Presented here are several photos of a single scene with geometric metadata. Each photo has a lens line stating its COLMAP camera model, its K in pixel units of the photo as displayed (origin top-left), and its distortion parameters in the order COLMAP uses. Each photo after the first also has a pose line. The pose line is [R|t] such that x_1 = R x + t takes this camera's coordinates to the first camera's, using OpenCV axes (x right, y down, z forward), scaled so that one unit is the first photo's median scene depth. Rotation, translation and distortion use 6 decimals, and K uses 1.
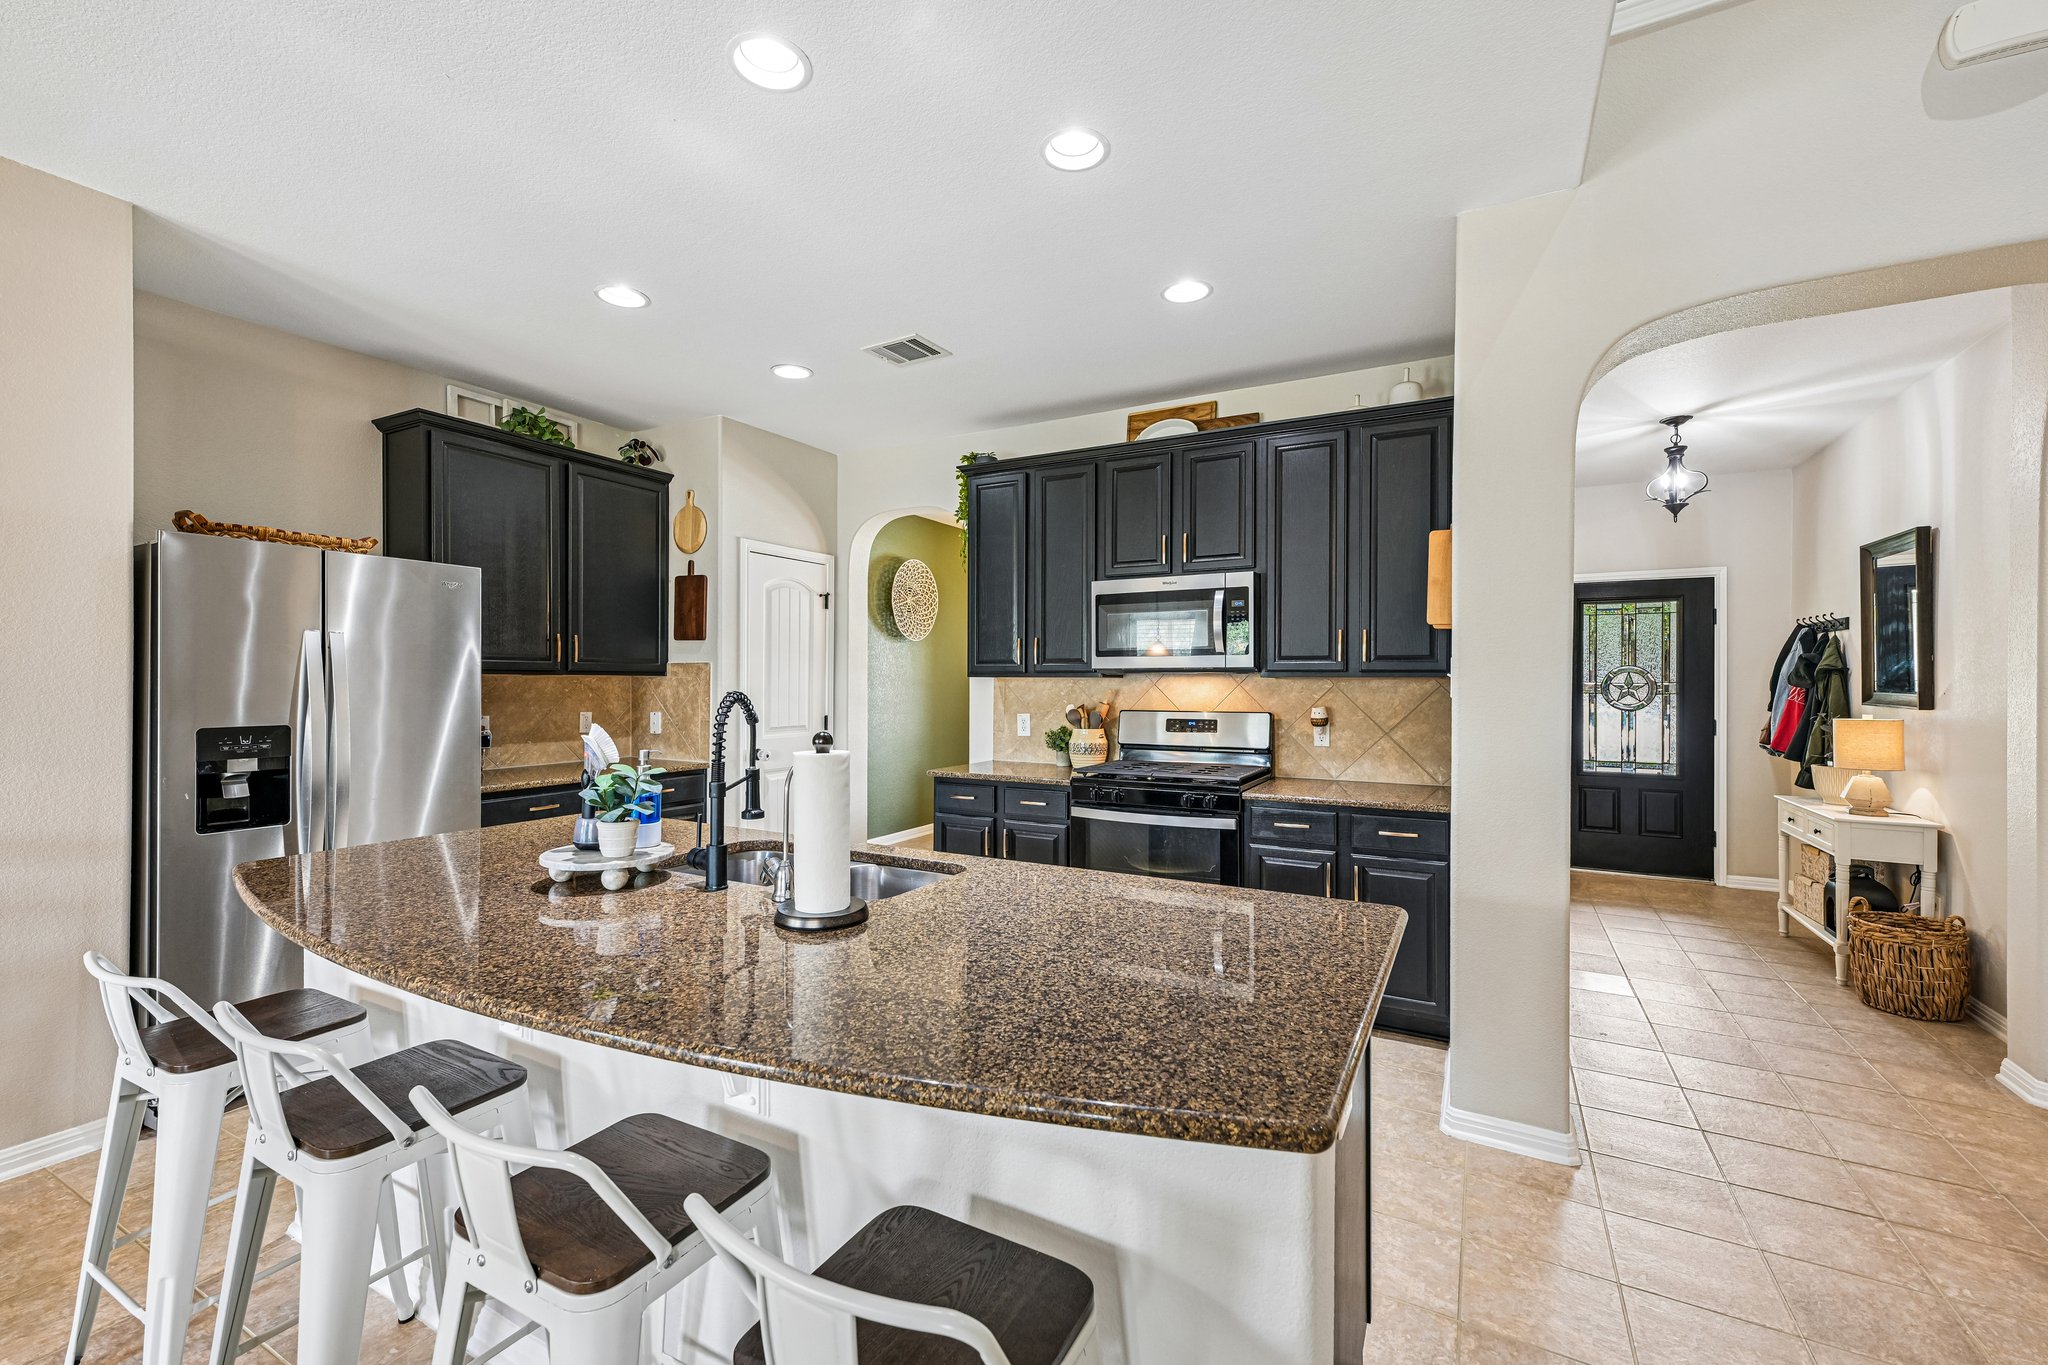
lens RADIAL K [[837.1, 0, 1028.2], [0, 837.1, 686.7], [0, 0, 1]] dist [0.012262, -0.000445]
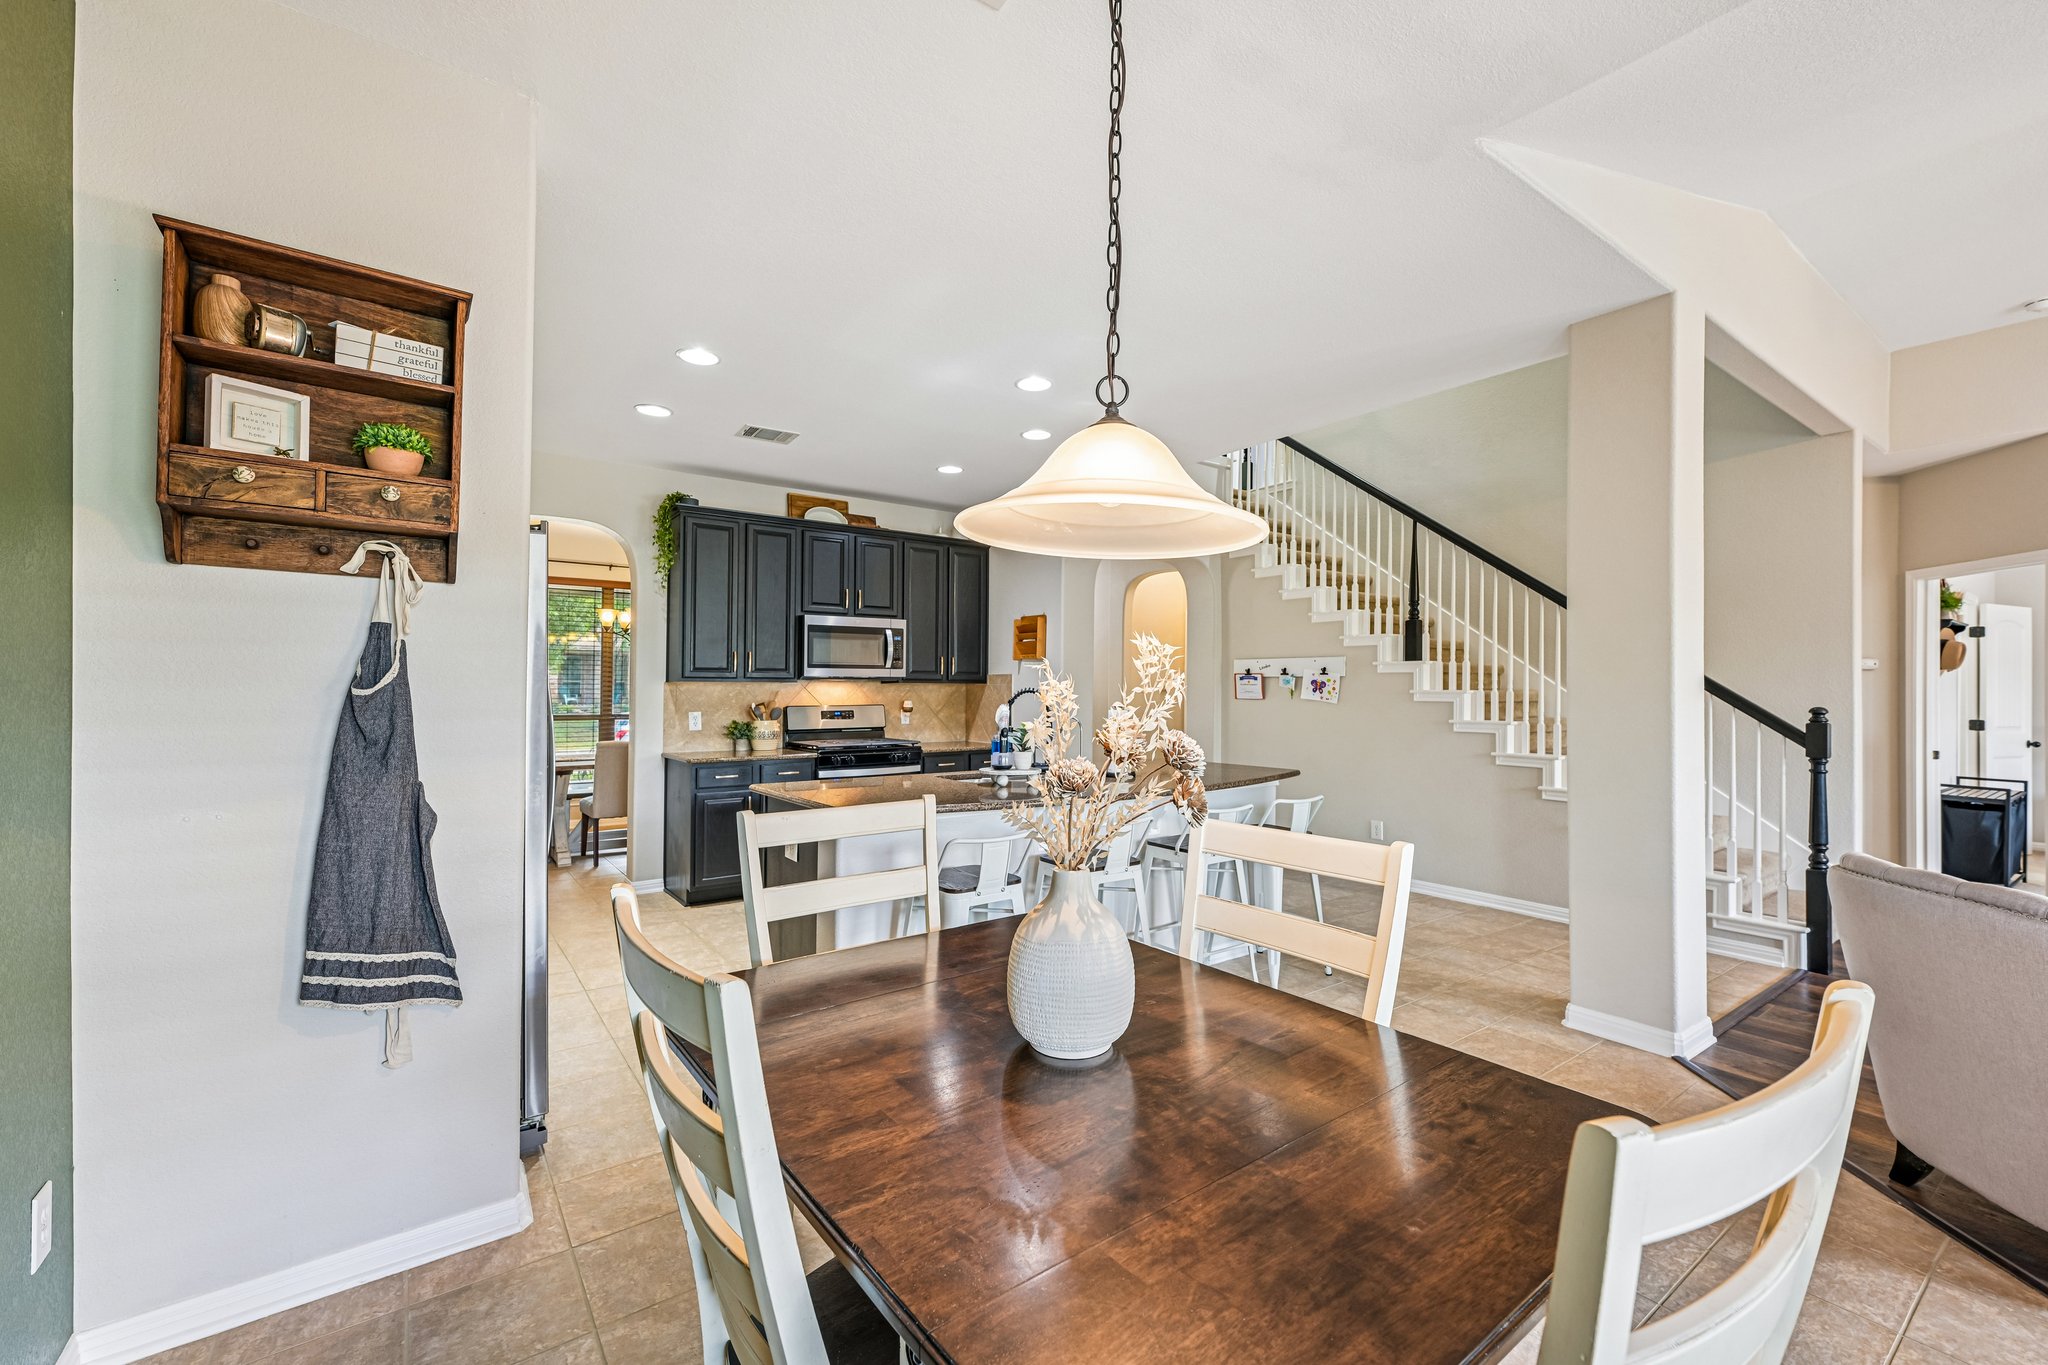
lens RADIAL K [[837.1, 0, 1029.6], [0, 837.1, 681.3], [0, 0, 1]] dist [0.012262, -0.000445]
pose [[0.424654, 0.006422, 0.905333, -0.974173], [0.004031, 0.999952, -0.008984, 0.000965], [-0.905347, 0.007464, 0.424608, 0.048343]]
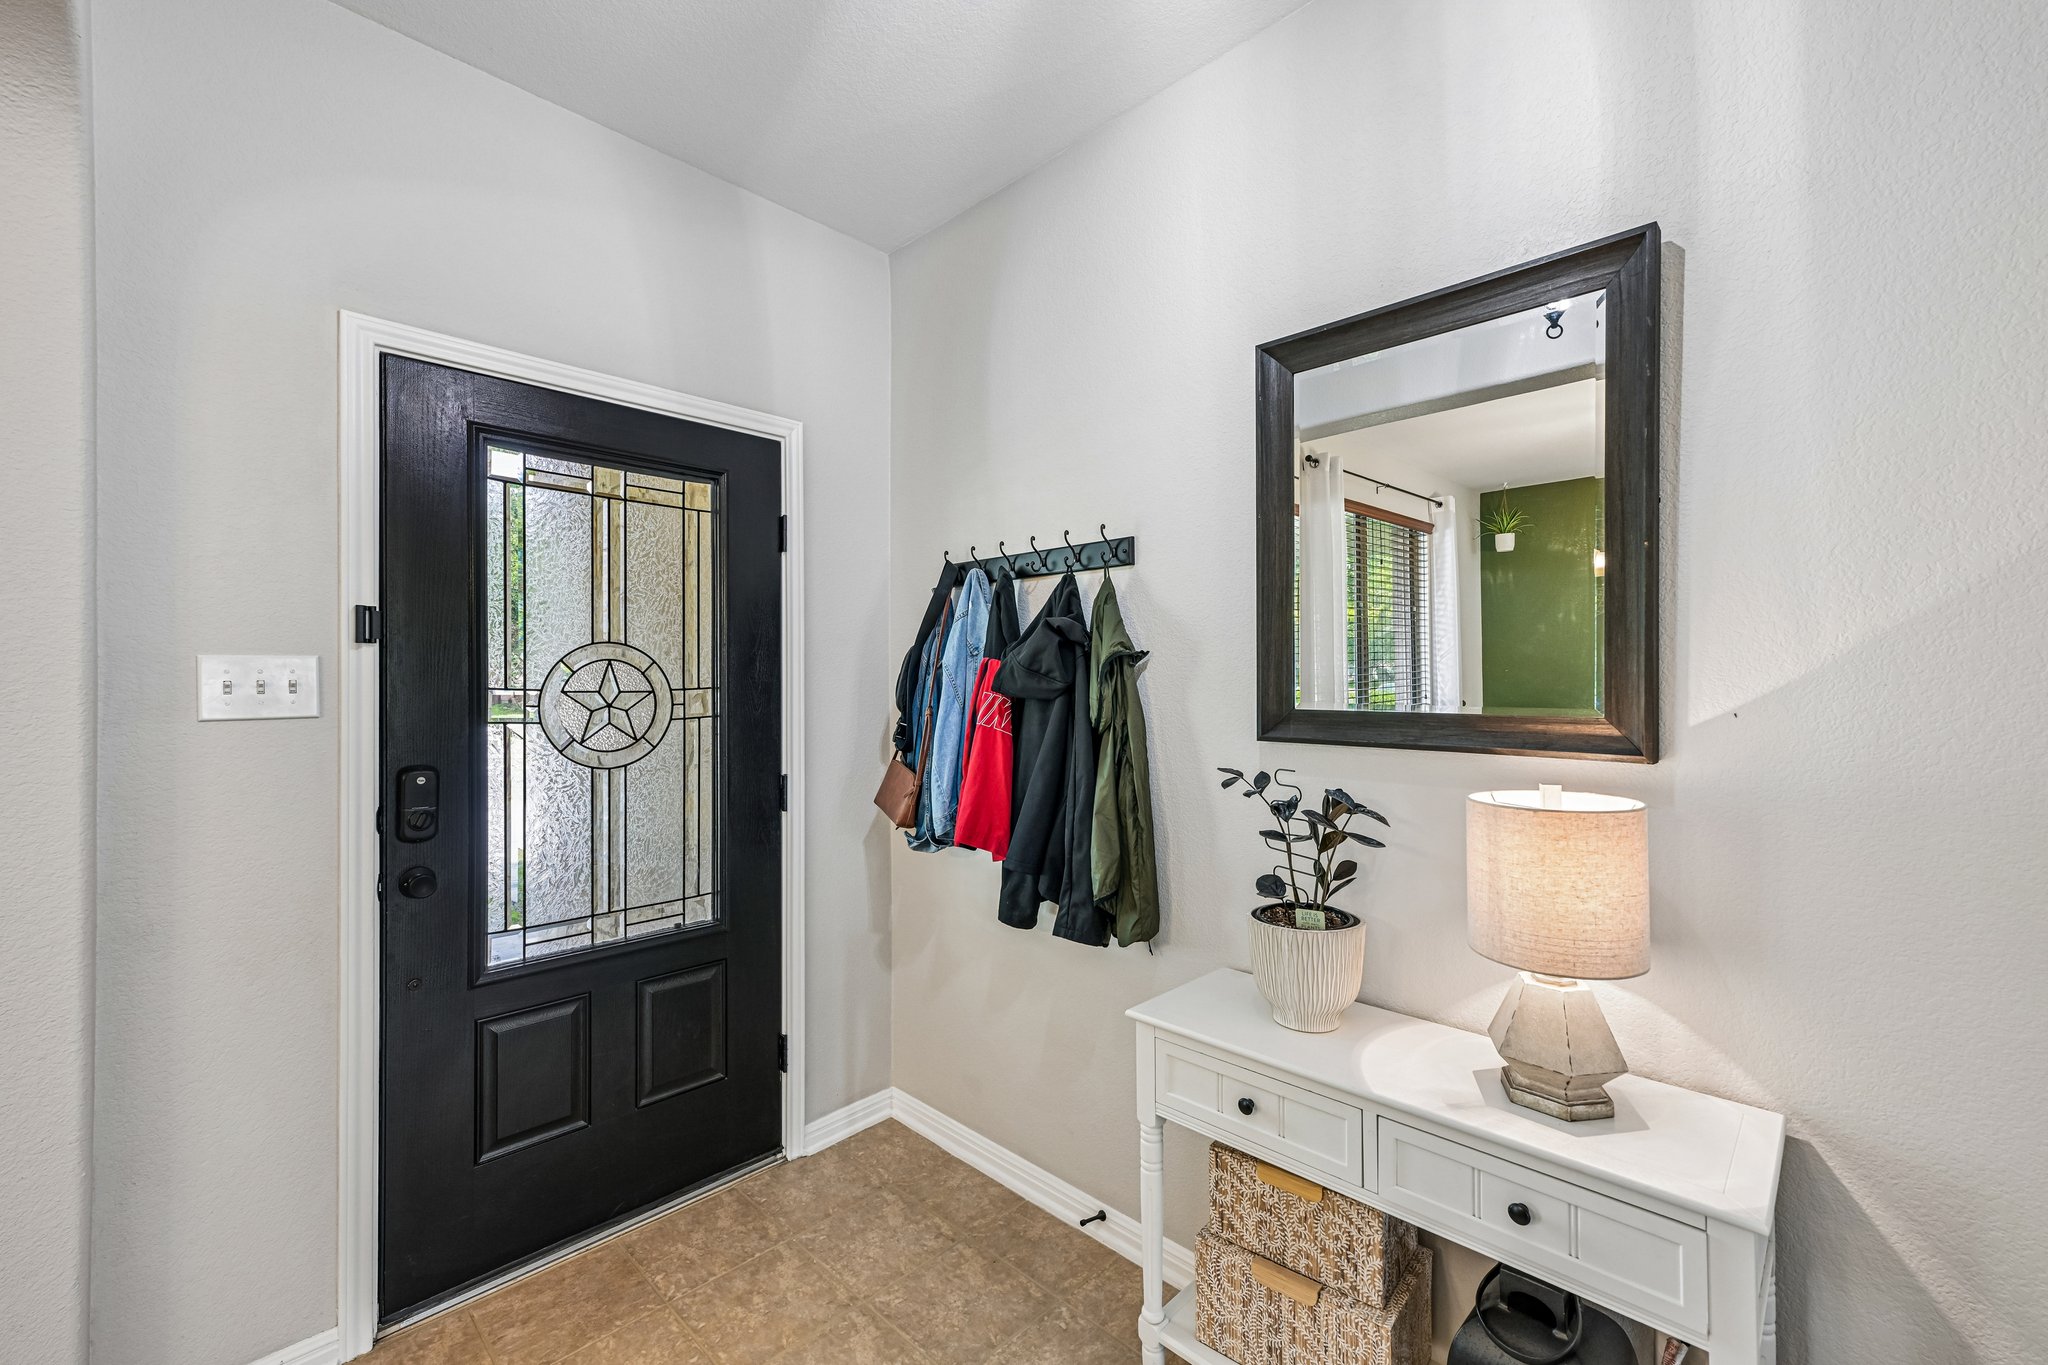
lens RADIAL K [[837.1, 0, 1012.2], [0, 837.1, 687.0], [0, 0, 1]] dist [0.012262, -0.000445]
pose [[0.285799, -0.002495, 0.958286, 0.593362], [0.011873, 0.999929, -0.000937, -0.005471], [-0.958216, 0.011646, 0.285808, 1.035616]]
